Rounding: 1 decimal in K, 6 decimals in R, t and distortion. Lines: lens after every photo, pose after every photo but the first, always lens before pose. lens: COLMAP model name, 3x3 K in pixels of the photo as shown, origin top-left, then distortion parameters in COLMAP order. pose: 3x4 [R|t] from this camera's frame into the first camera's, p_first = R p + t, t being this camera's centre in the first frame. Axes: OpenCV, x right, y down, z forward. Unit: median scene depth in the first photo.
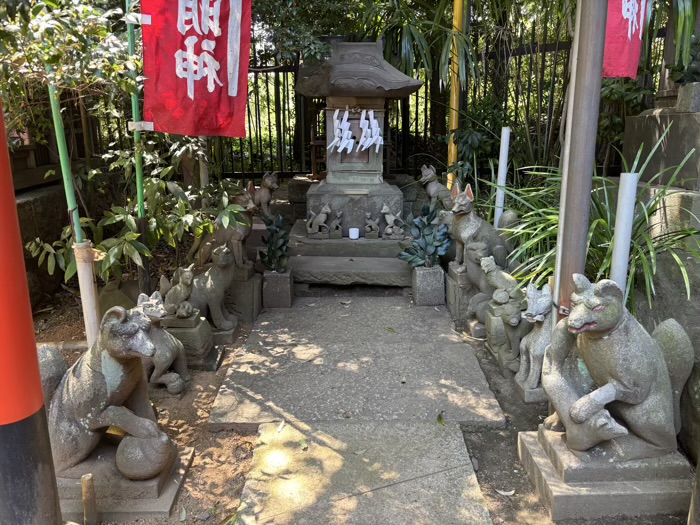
lens RADIAL K [[514.8, 0, 349.4], [0, 514.8, 265.6], [0, 0, 1]] dist [0.074920, -0.110952]
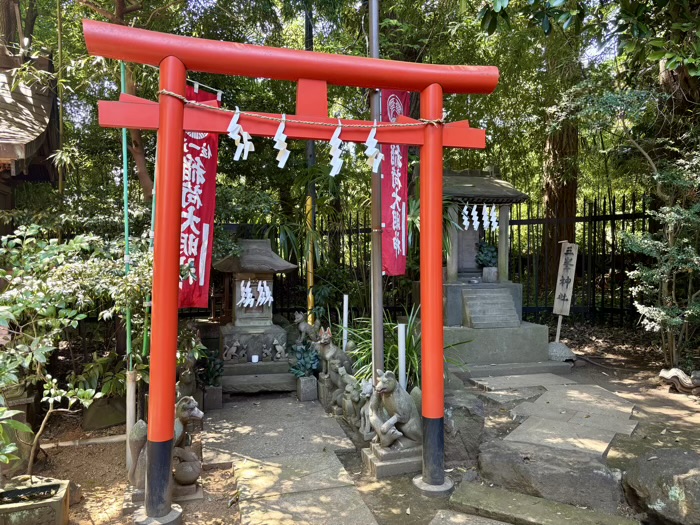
lens RADIAL K [[514.8, 0, 349.4], [0, 514.8, 265.6], [0, 0, 1]] dist [0.074920, -0.110952]
pose [[0.956265, 0.003314, 0.292483, -0.253948], [0.066119, 0.971605, -0.227183, 0.052157], [-0.284930, 0.236586, 0.928893, -0.834120]]
